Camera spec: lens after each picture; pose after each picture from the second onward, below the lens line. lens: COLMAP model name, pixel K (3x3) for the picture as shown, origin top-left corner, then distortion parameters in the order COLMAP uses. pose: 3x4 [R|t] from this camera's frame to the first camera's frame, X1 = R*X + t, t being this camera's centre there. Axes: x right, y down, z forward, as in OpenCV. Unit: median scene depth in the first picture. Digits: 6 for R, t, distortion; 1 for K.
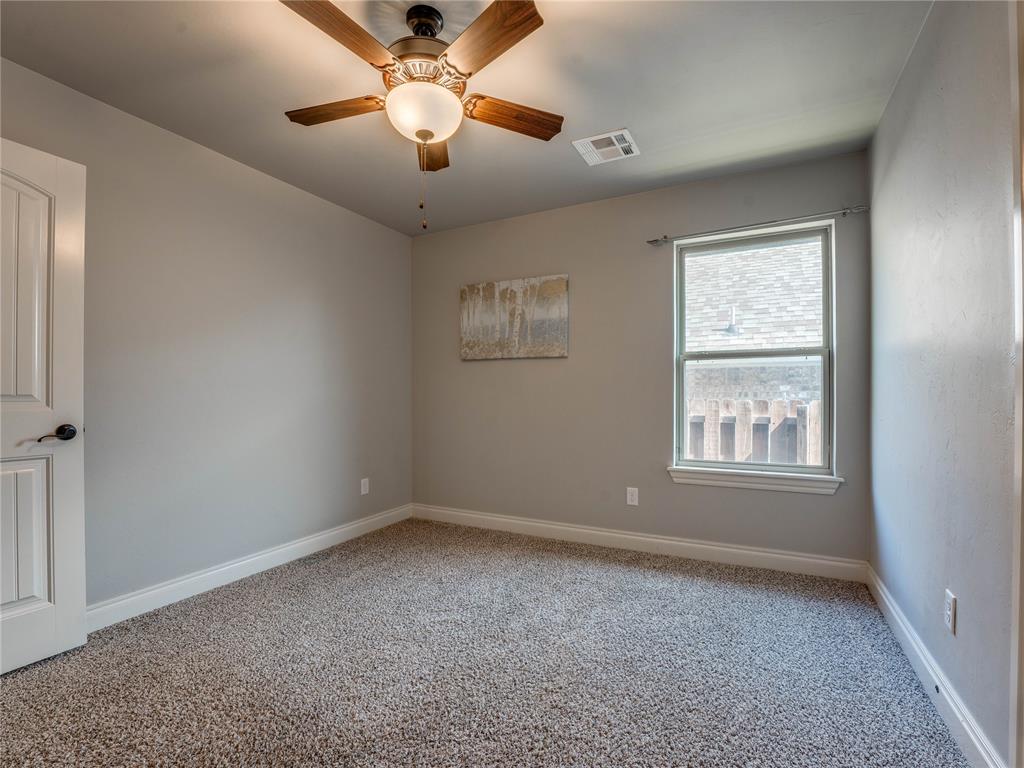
lens RADIAL K [[477.2, 0, 513.8], [0, 477.2, 394.7], [0, 0, 1]] dist [-0.000801, -0.000109]
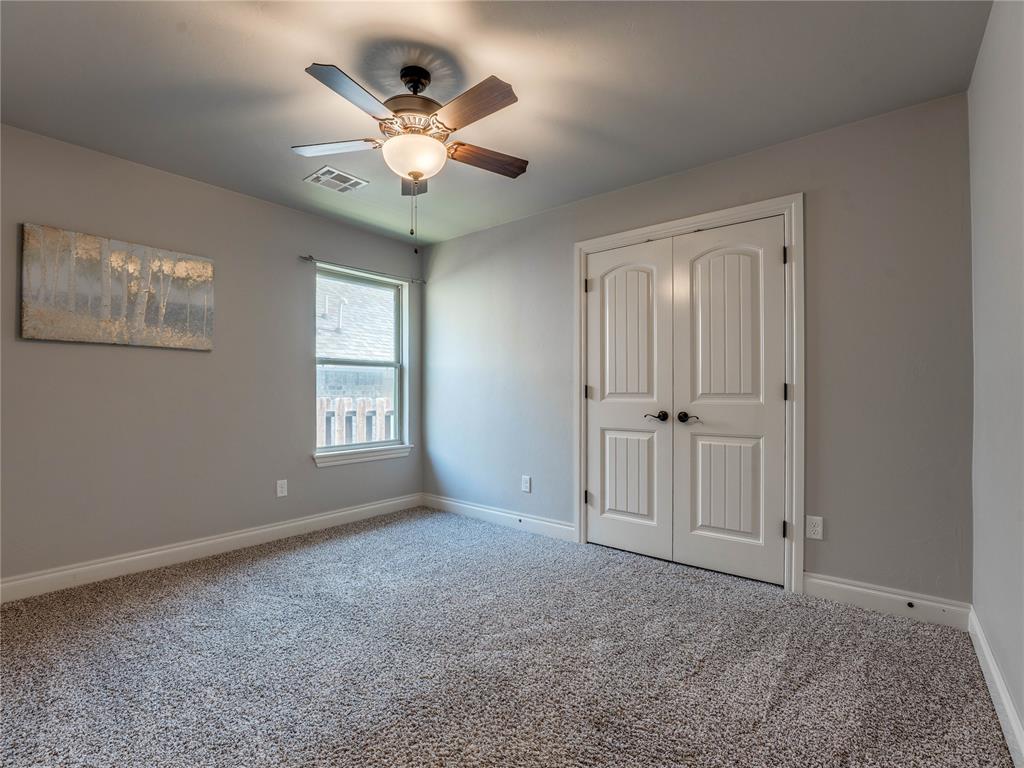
lens RADIAL K [[481.2, 0, 509.4], [0, 481.2, 388.3], [0, 0, 1]] dist [-0.001862, -0.000099]
pose [[0.216152, 0.008145, 0.976326, -0.753662], [-0.002531, 0.999967, -0.007782, -0.003819], [-0.976356, -0.000789, 0.216165, 0.293549]]
